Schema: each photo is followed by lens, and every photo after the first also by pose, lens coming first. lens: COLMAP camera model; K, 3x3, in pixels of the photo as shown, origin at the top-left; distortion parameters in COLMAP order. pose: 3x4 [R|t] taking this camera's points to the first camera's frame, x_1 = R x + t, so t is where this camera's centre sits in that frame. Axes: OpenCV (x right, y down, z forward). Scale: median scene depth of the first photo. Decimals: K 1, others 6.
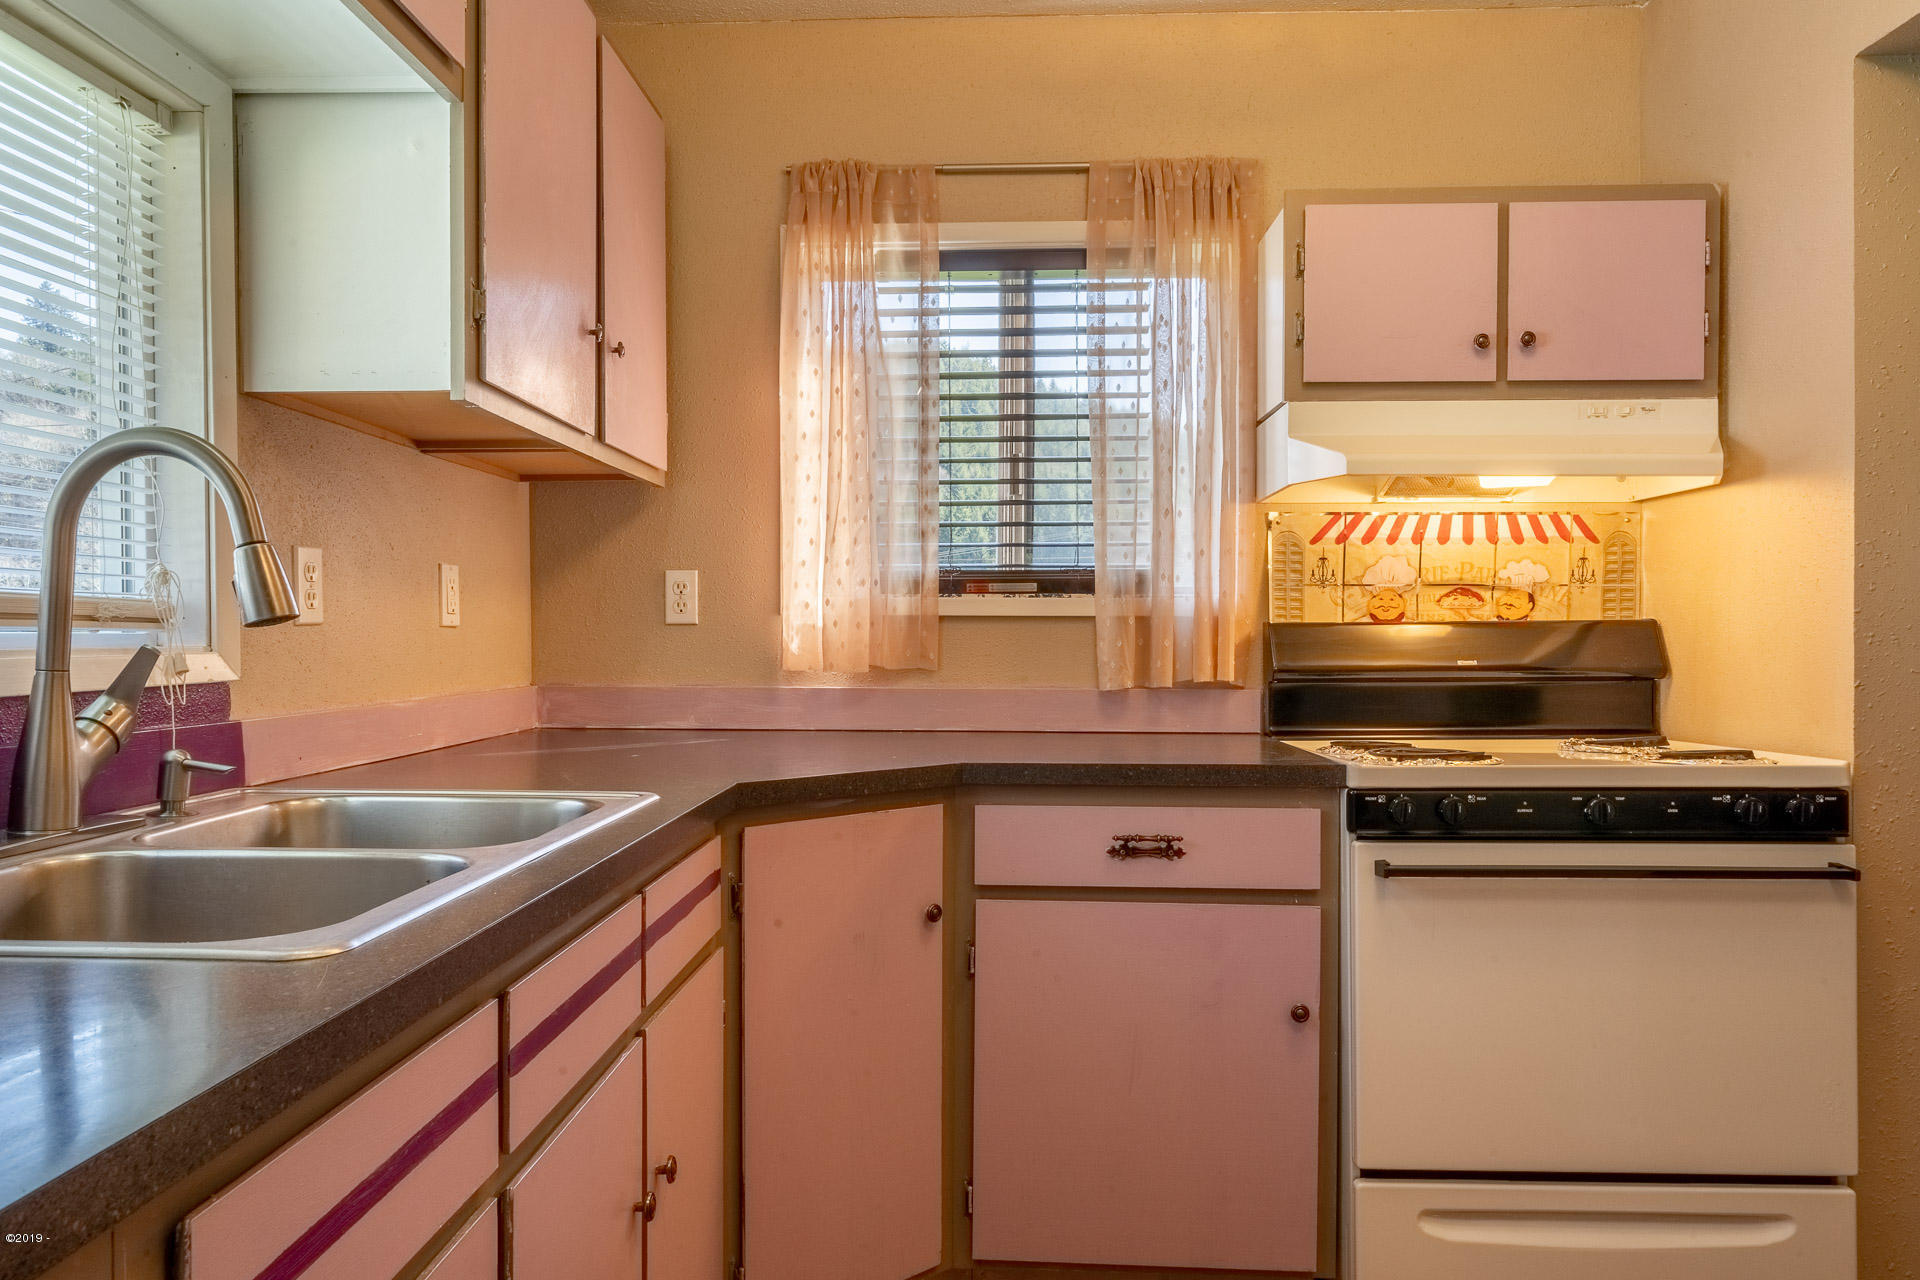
lens RADIAL K [[1310.2, 0, 958.1], [0, 1310.2, 639.1], [0, 0, 1]] dist [-0.002544, -0.002828]
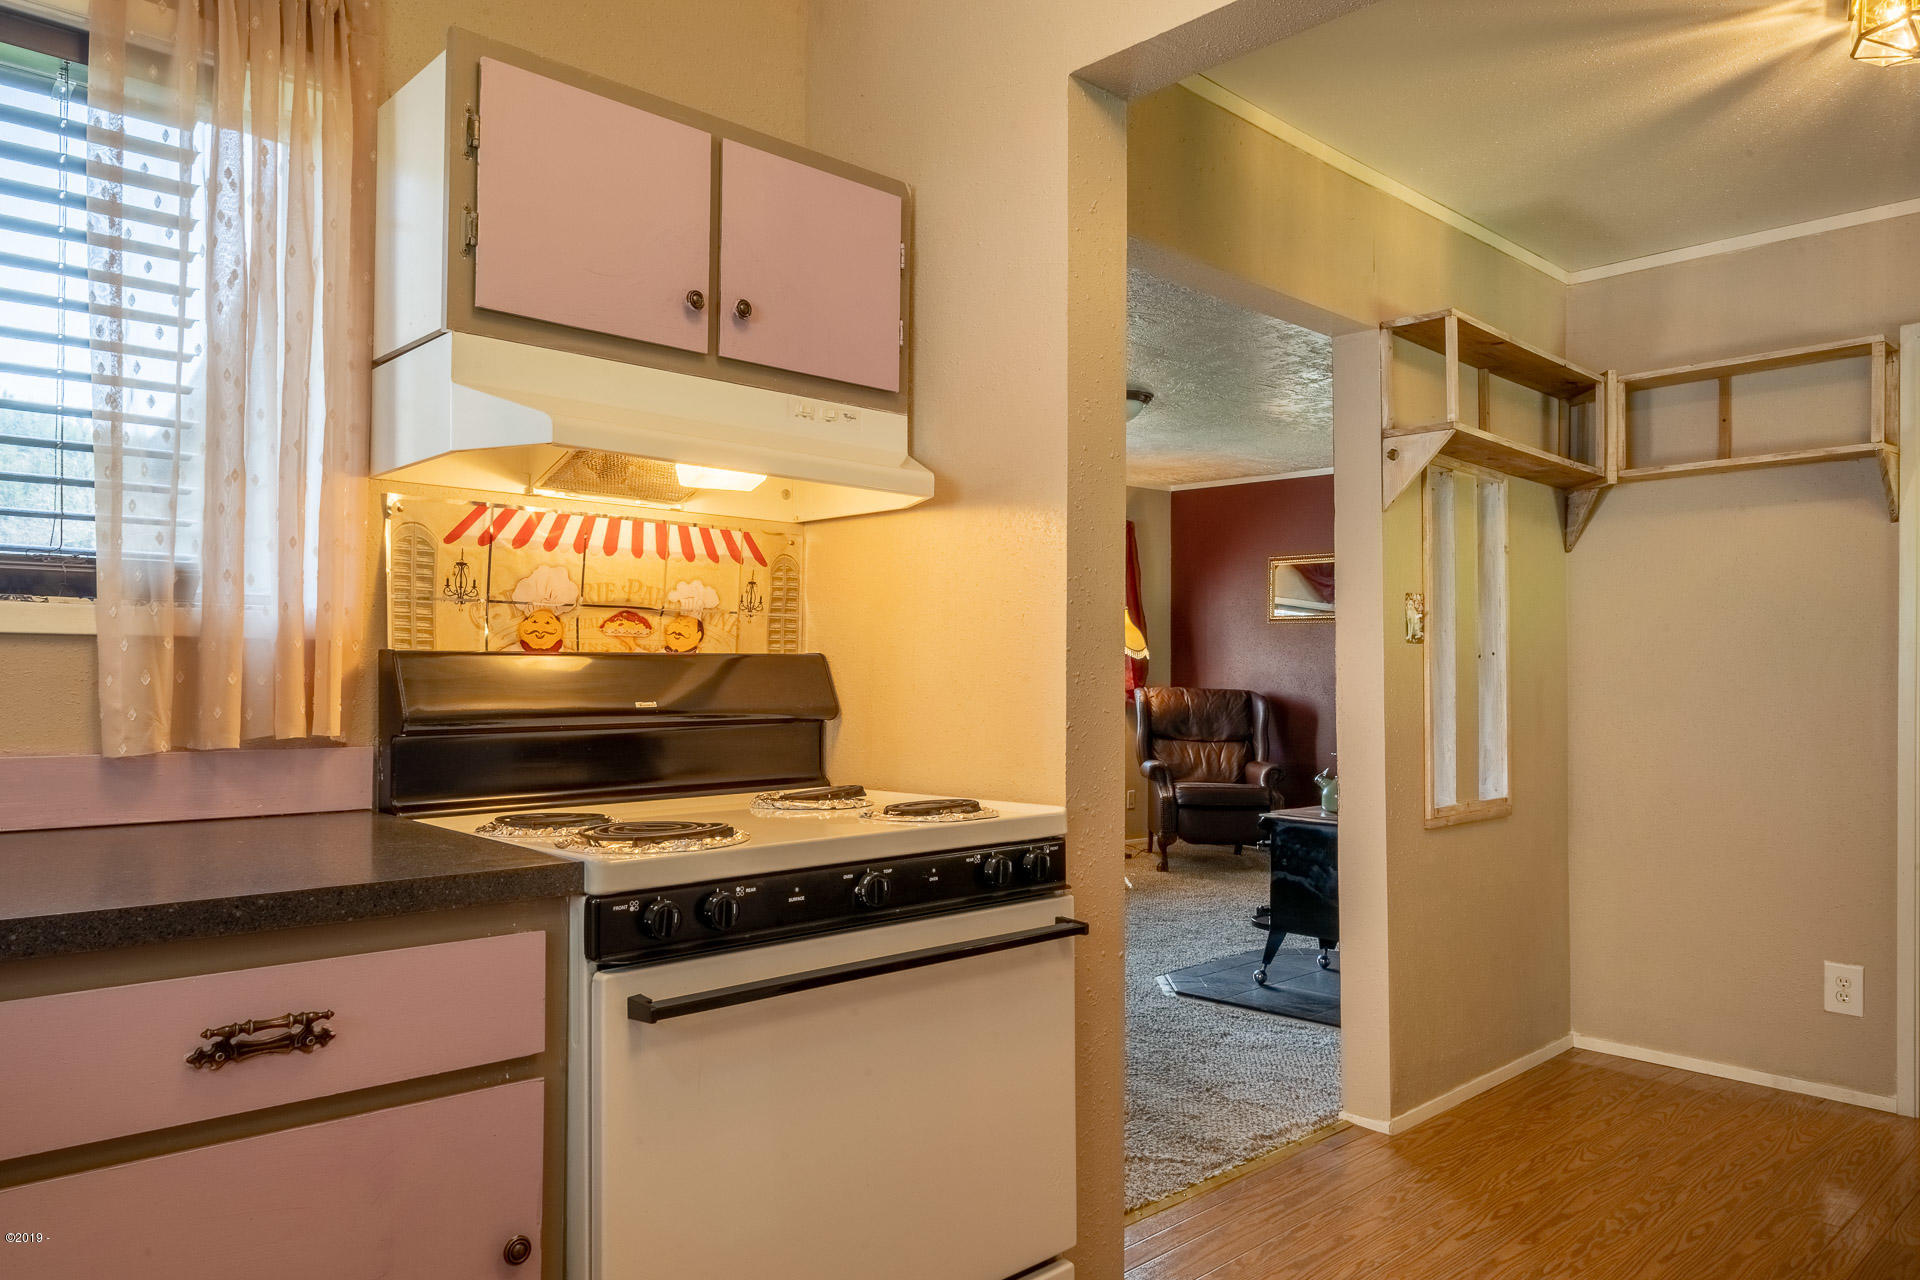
lens RADIAL K [[1310.2, 0, 955.8], [0, 1310.2, 651.1], [0, 0, 1]] dist [-0.002544, -0.002828]
pose [[0.719808, 0.017001, 0.693965, -0.030301], [-0.007035, 0.999827, -0.017196, -0.002254], [-0.694138, 0.007496, 0.719803, 0.294697]]
